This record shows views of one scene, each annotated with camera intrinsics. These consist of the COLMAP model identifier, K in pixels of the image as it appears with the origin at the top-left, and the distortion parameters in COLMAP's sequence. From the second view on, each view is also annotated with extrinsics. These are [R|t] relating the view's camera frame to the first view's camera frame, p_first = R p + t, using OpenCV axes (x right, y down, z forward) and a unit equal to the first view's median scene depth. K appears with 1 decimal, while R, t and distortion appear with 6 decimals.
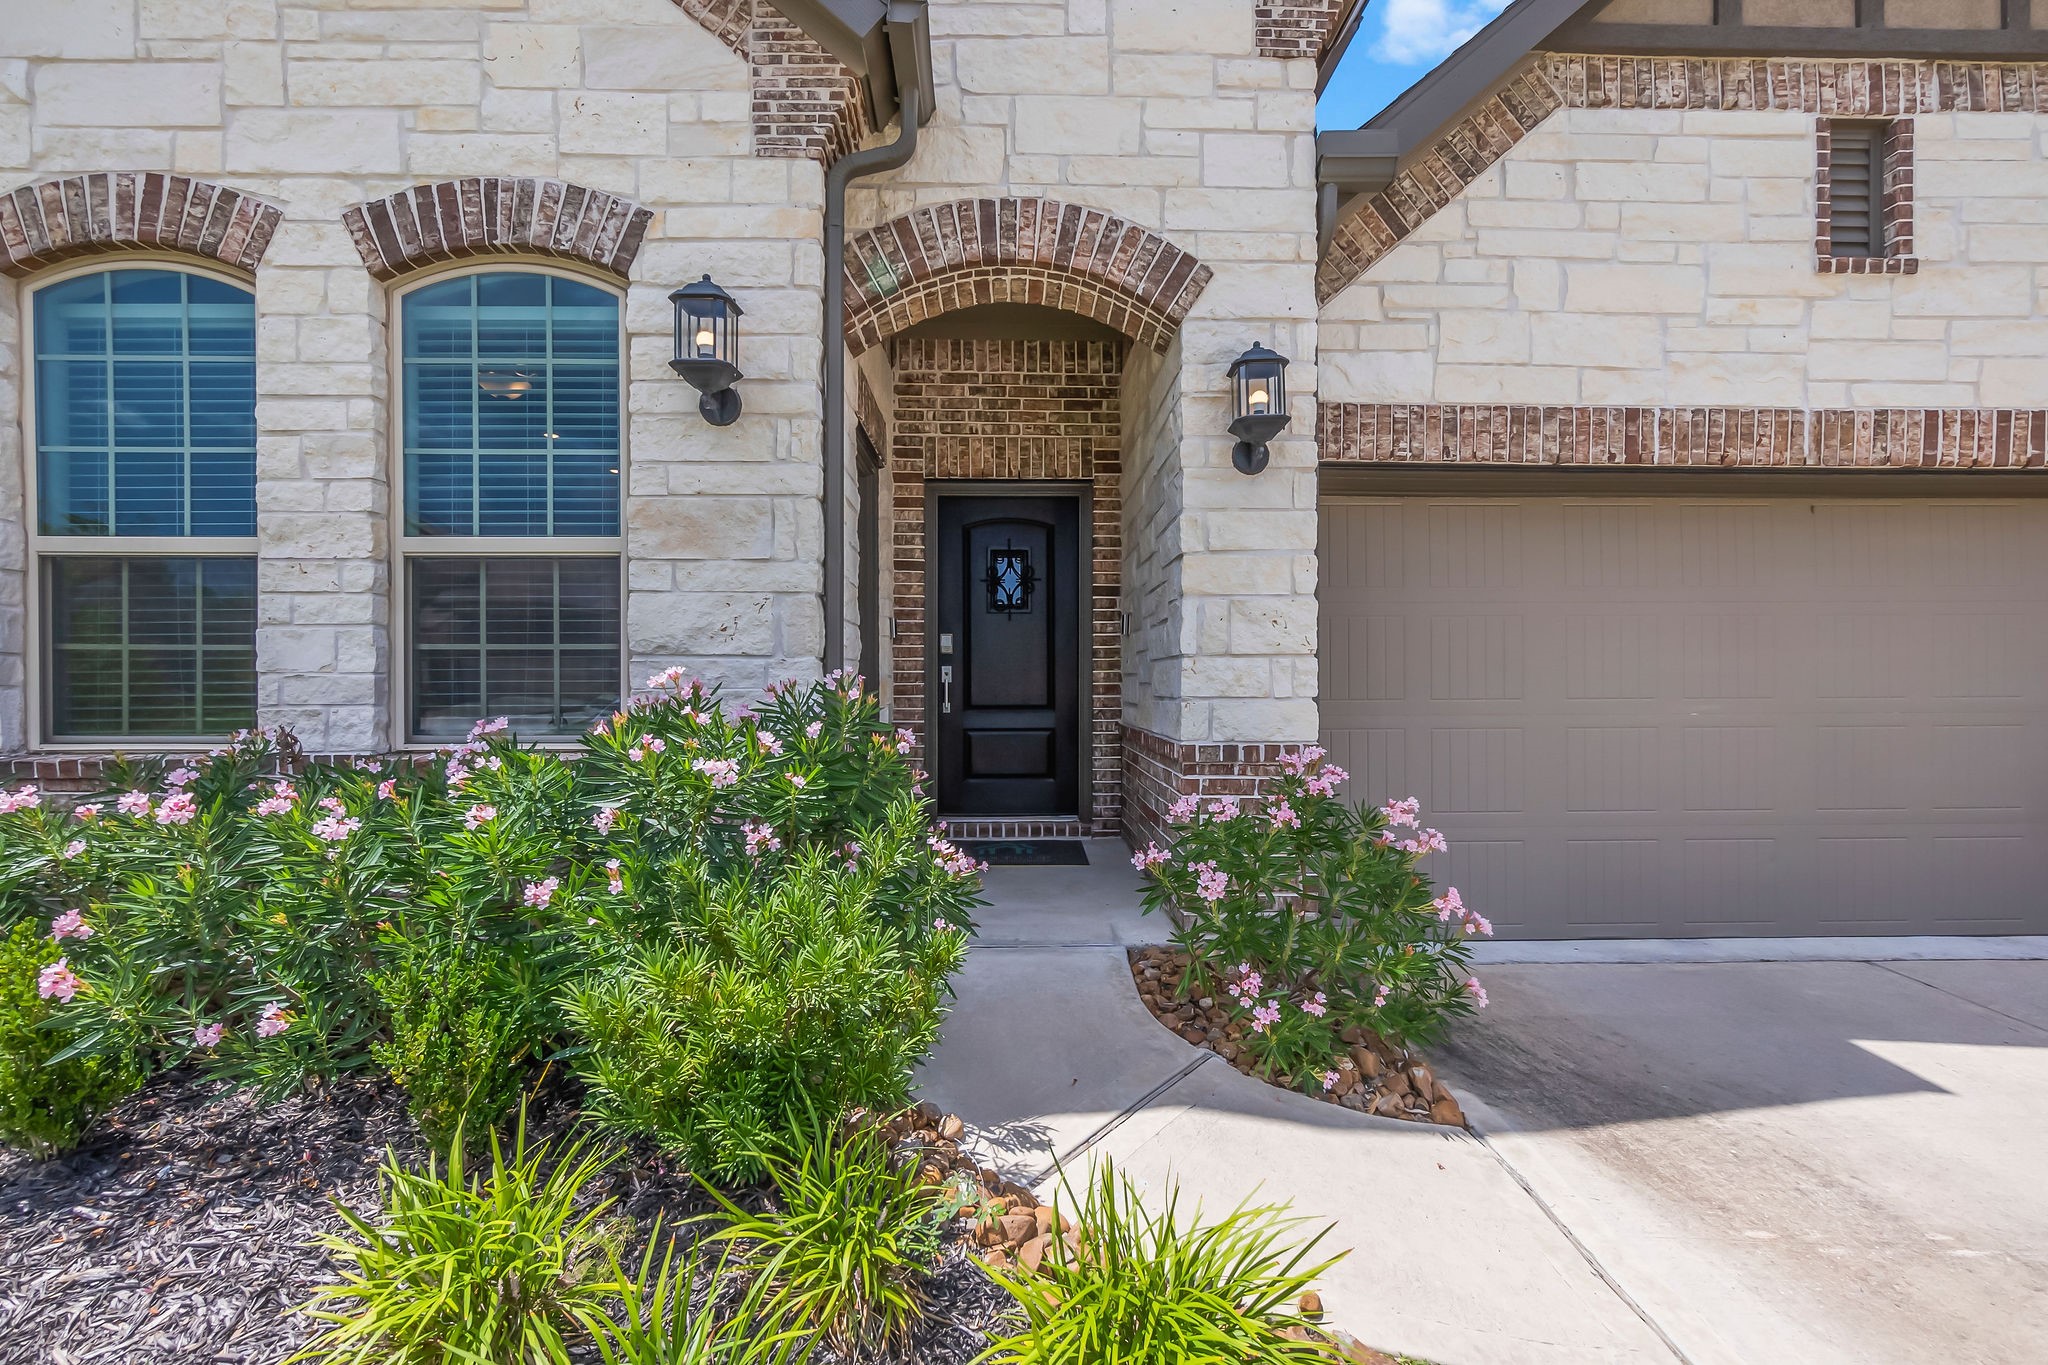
lens RADIAL K [[896.4, 0, 1023.1], [0, 896.4, 688.6], [0, 0, 1]] dist [-0.007918, 0.000913]
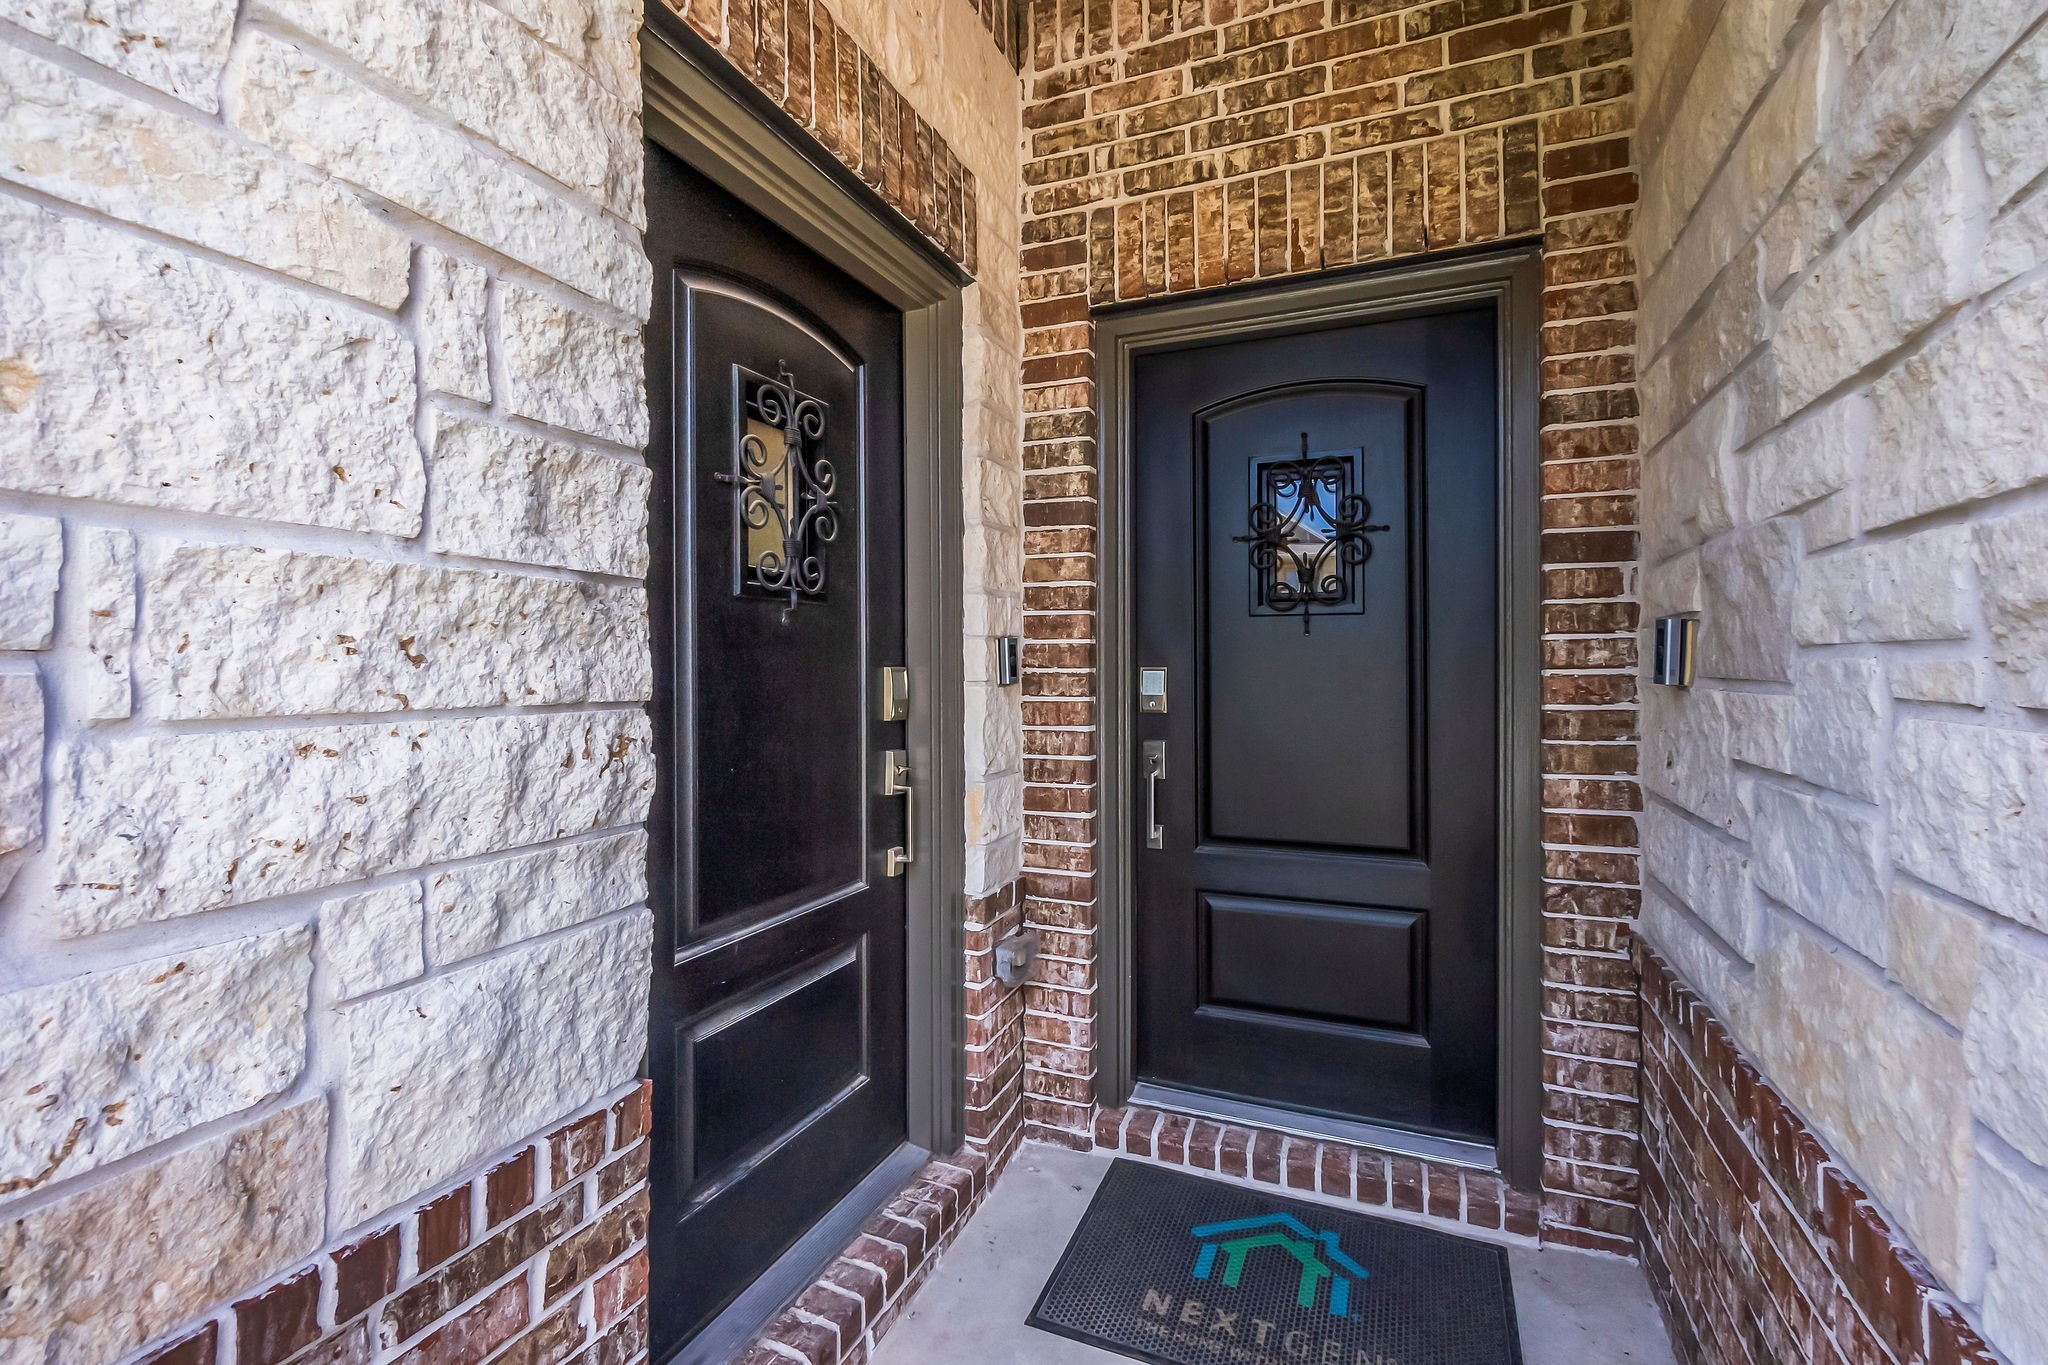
lens RADIAL K [[896.4, 0, 1017.9], [0, 896.4, 661.3], [0, 0, 1]] dist [-0.007918, 0.000913]
pose [[0.907736, -0.002701, -0.419533, 0.037614], [0.001333, 0.999993, -0.003553, -0.063765], [0.419540, 0.002666, 0.907733, 0.592965]]
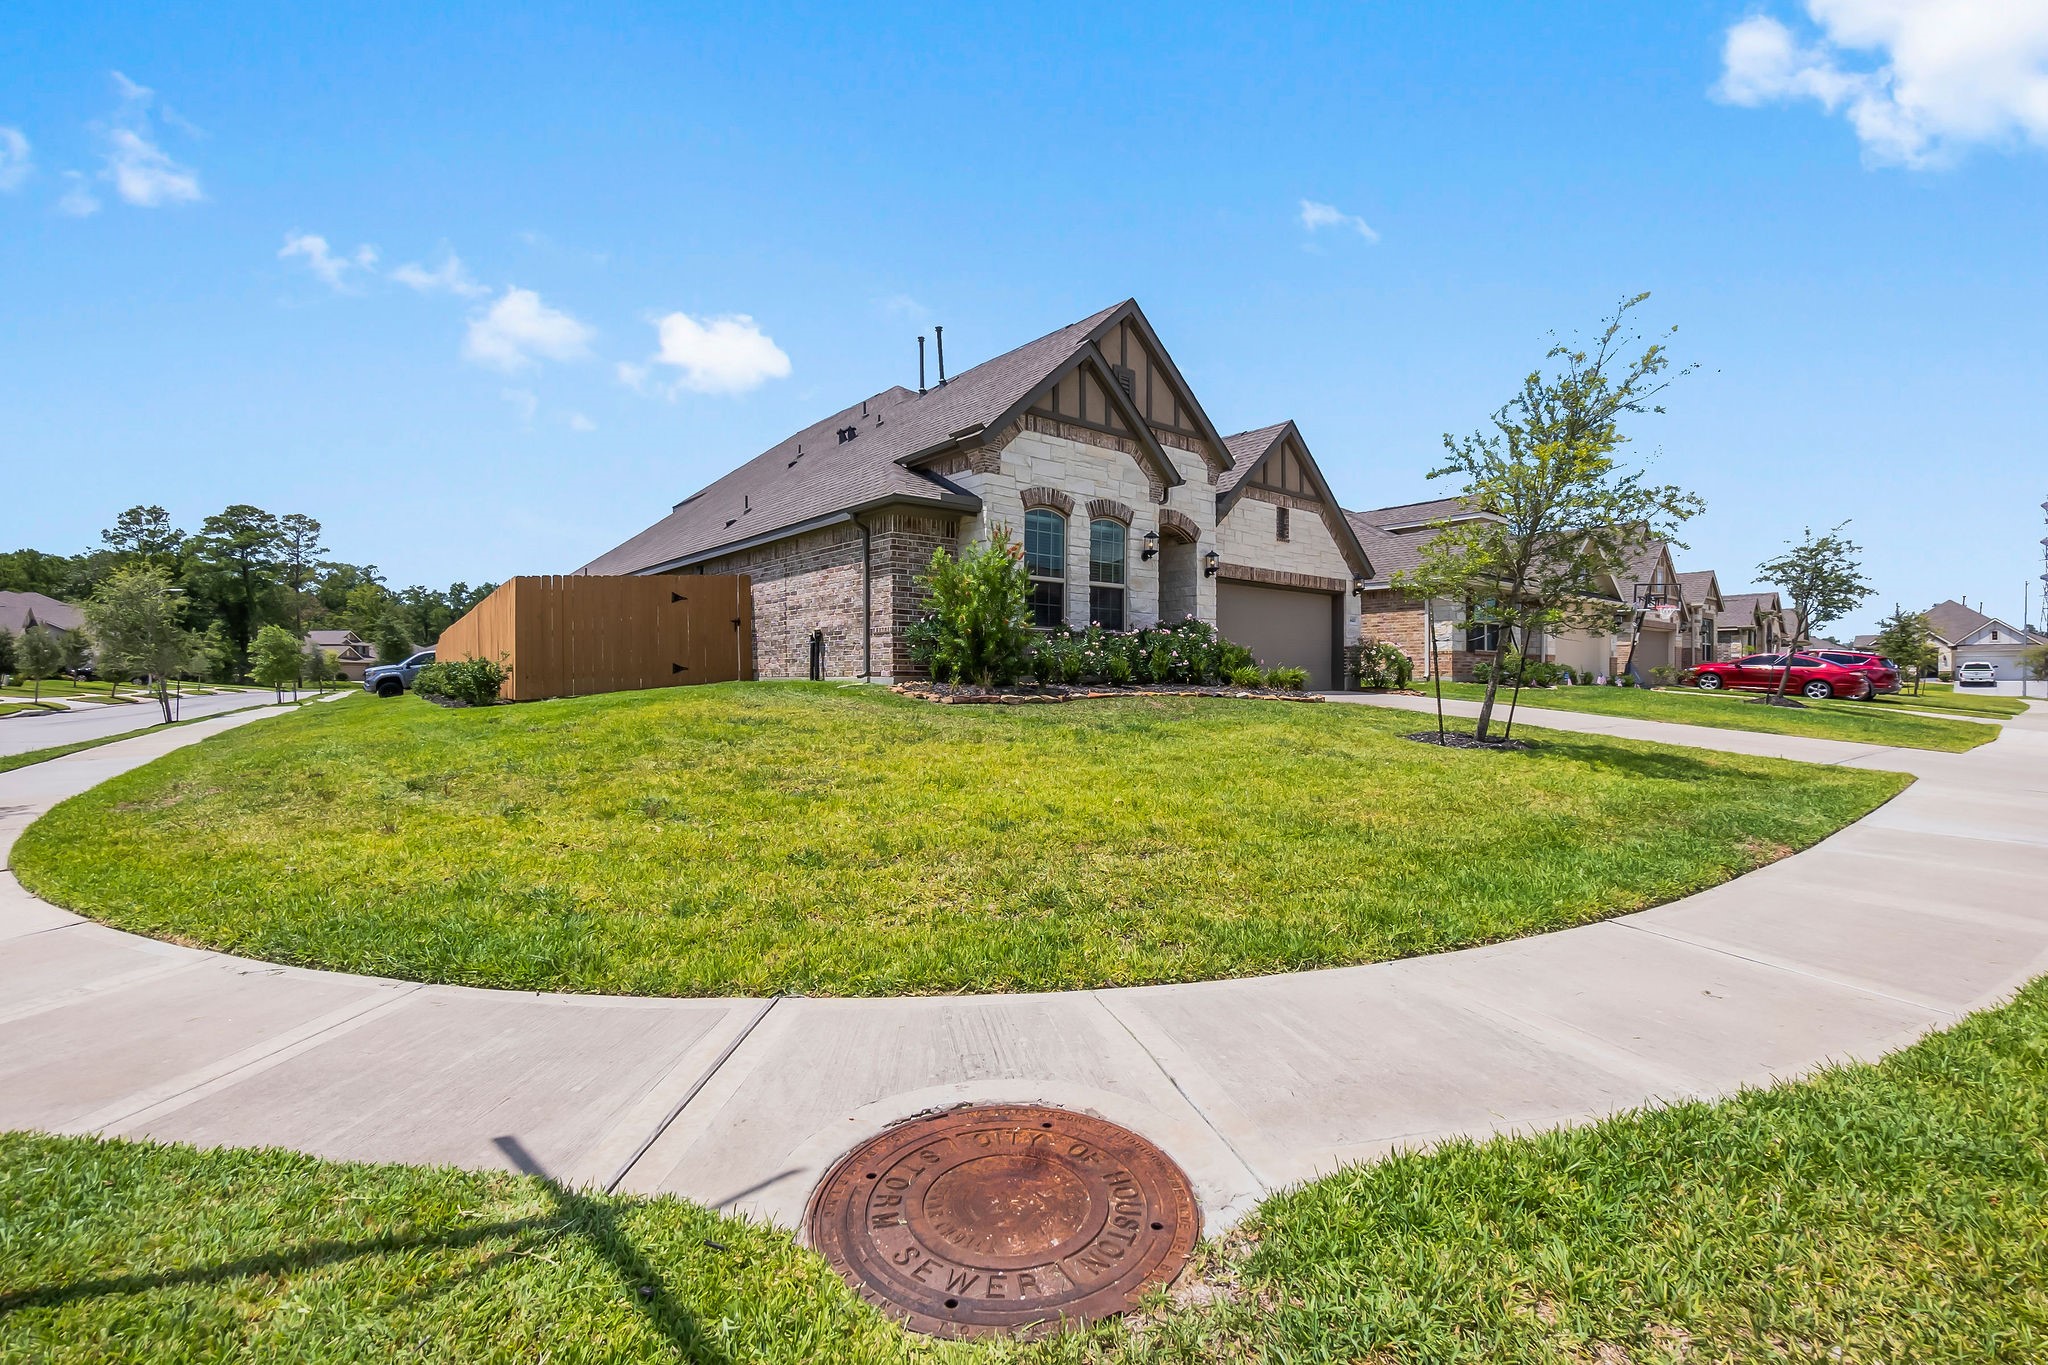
lens RADIAL K [[896.4, 0, 1022.8], [0, 896.4, 681.9], [0, 0, 1]] dist [-0.007918, 0.000913]
pose [[0.768310, -0.003822, 0.640067, -3.418366], [0.005363, 0.999986, -0.000467, 0.282722], [-0.640056, 0.003791, 0.768319, -1.896070]]
